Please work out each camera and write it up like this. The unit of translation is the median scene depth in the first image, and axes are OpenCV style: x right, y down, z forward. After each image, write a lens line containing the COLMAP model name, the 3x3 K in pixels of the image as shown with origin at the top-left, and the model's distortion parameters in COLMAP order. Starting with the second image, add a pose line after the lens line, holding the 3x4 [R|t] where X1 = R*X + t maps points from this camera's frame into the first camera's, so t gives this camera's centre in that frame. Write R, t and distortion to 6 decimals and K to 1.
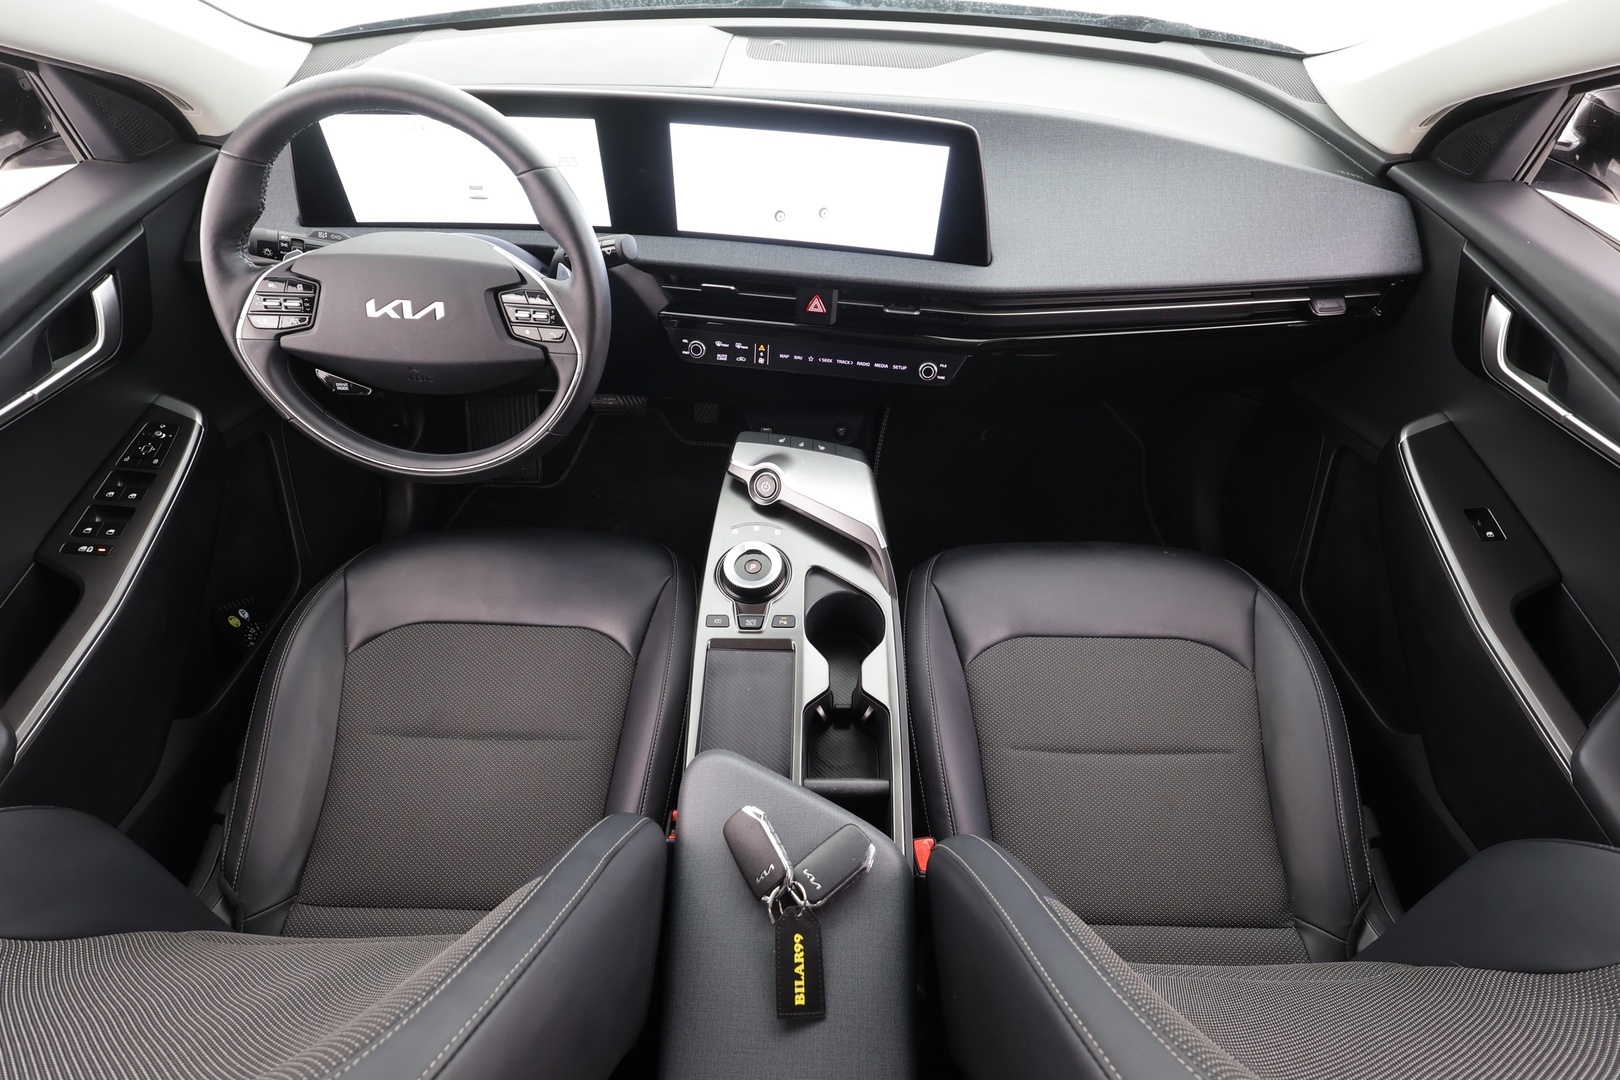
lens RADIAL K [[749.5, 0, 812.0], [0, 749.5, 542.6], [0, 0, 1]] dist [-0.005614, -0.000279]
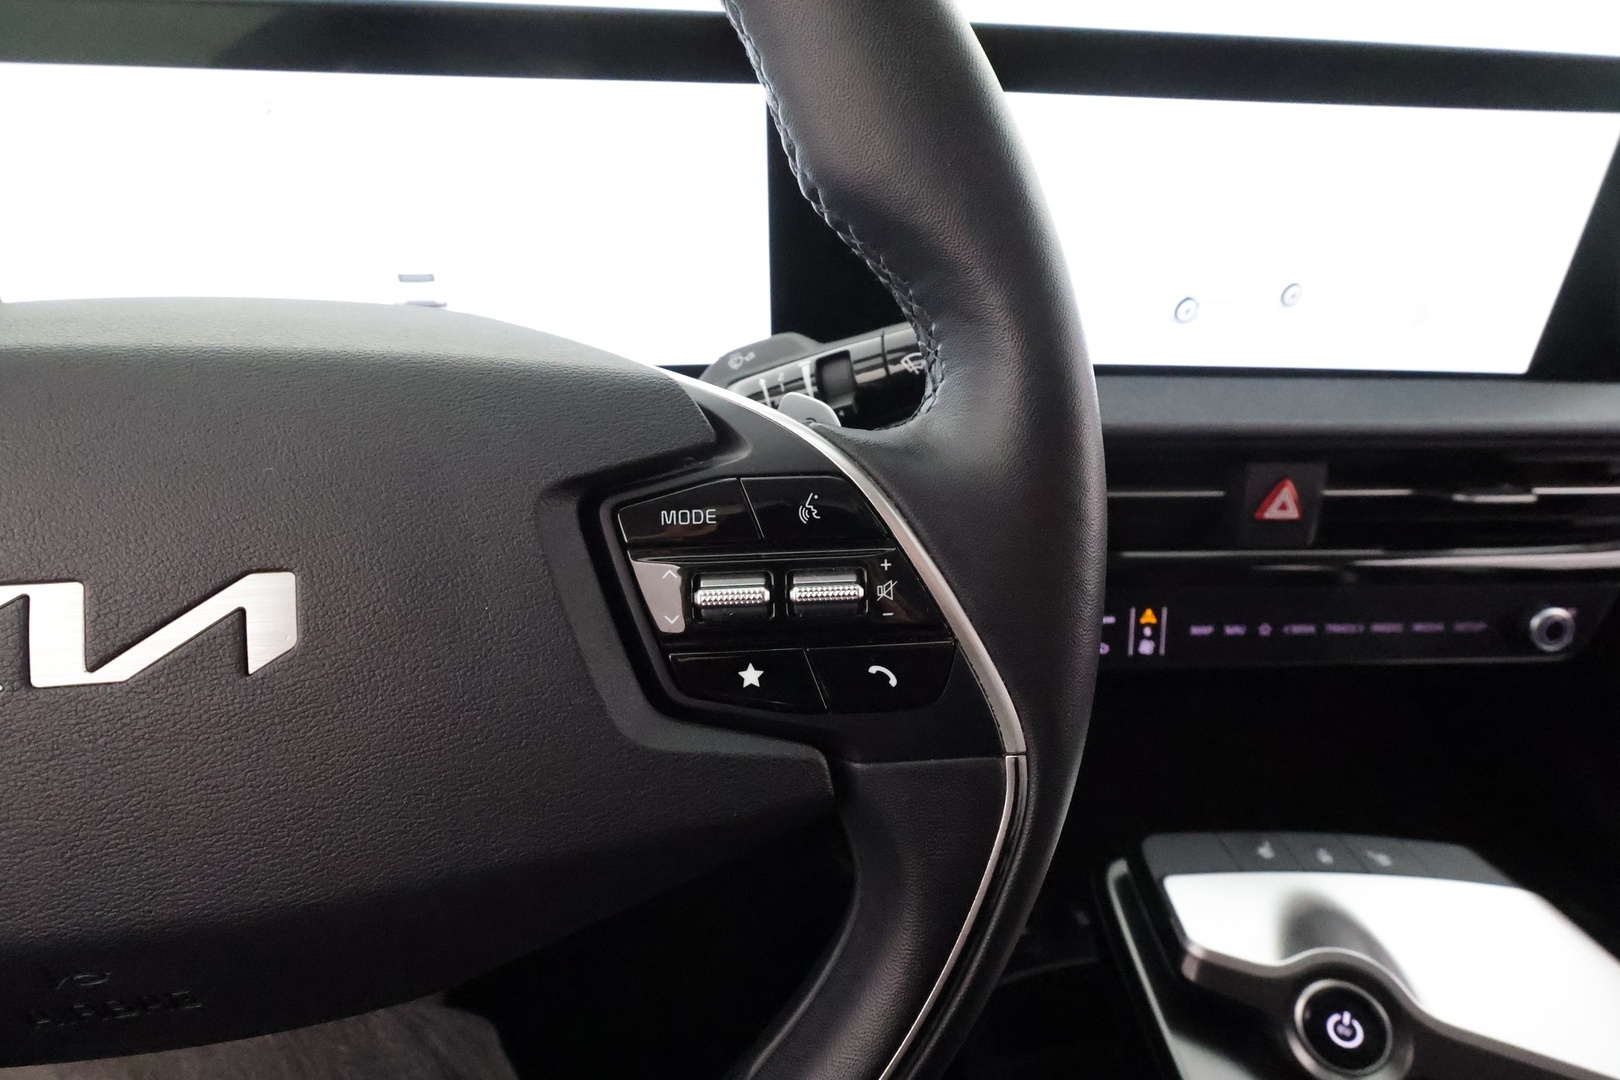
lens RADIAL K [[749.5, 0, 812.0], [0, 749.5, 542.6], [0, 0, 1]] dist [-0.005614, -0.000279]
pose [[0.981933, -0.090300, 0.166295, -0.332423], [0.138632, 0.941434, -0.307380, -0.212453], [-0.128799, 0.324880, 0.936944, 0.675643]]
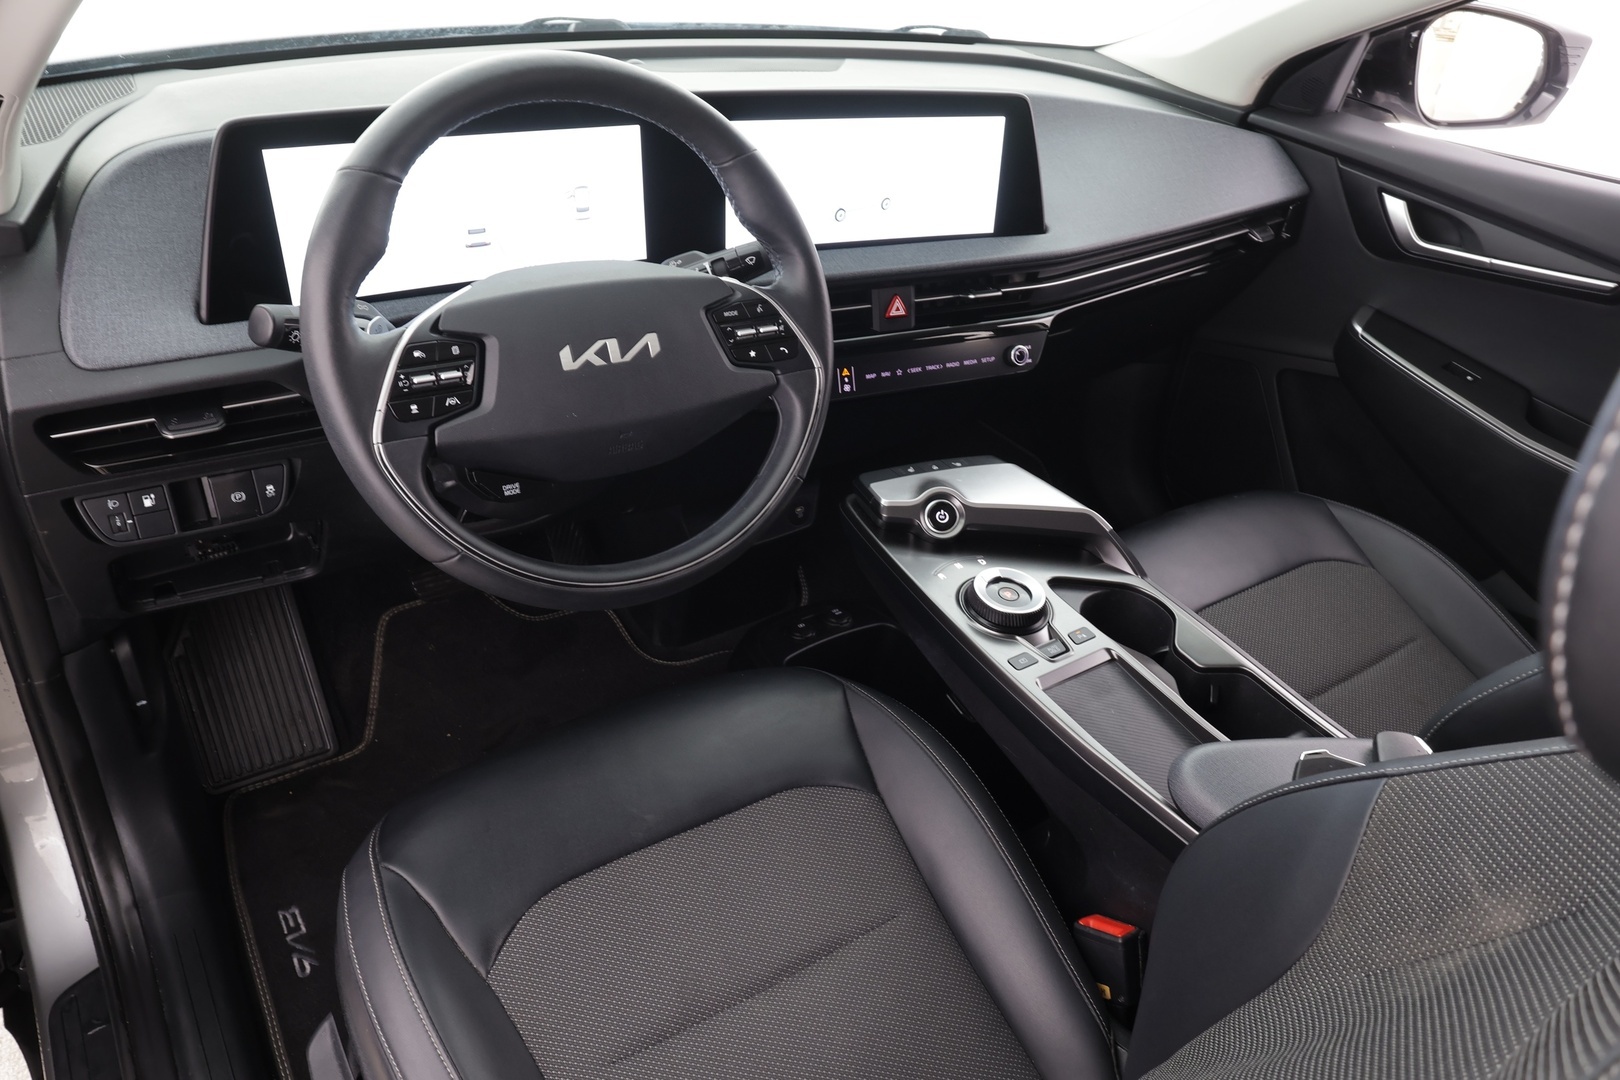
lens RADIAL K [[1121.2, 0, 810.0], [0, 1121.2, 540.0], [0, 0, 1]] dist [-0.003360, 0.000594]
pose [[0.816832, -0.266050, 0.511862, -0.817778], [0.384737, 0.912388, -0.139734, 0.062517], [-0.429840, 0.311072, 0.847627, 0.055785]]
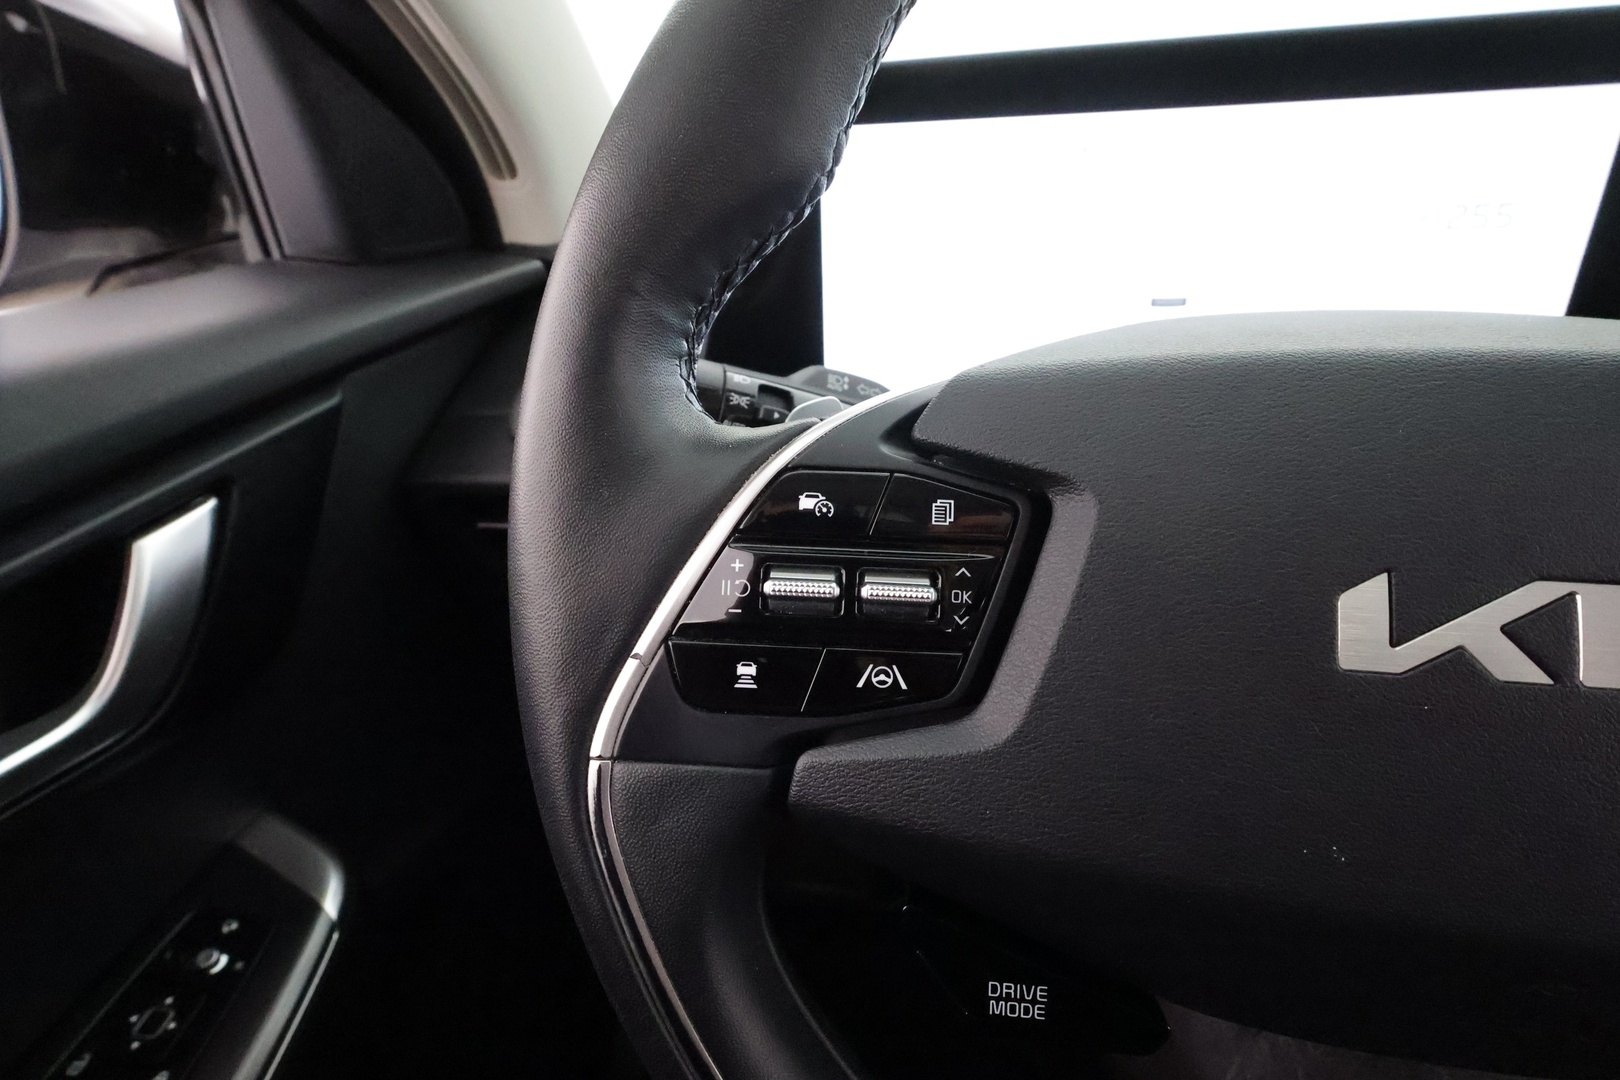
lens RADIAL K [[754.4, 0, 799.2], [0, 754.4, 541.5], [0, 0, 1]] dist [-0.000483, -0.000107]
pose [[0.987071, 0.007013, -0.160128, -0.574198], [-0.065577, 0.929269, -0.363536, -0.214619], [0.146252, 0.369337, 0.917715, 0.674077]]
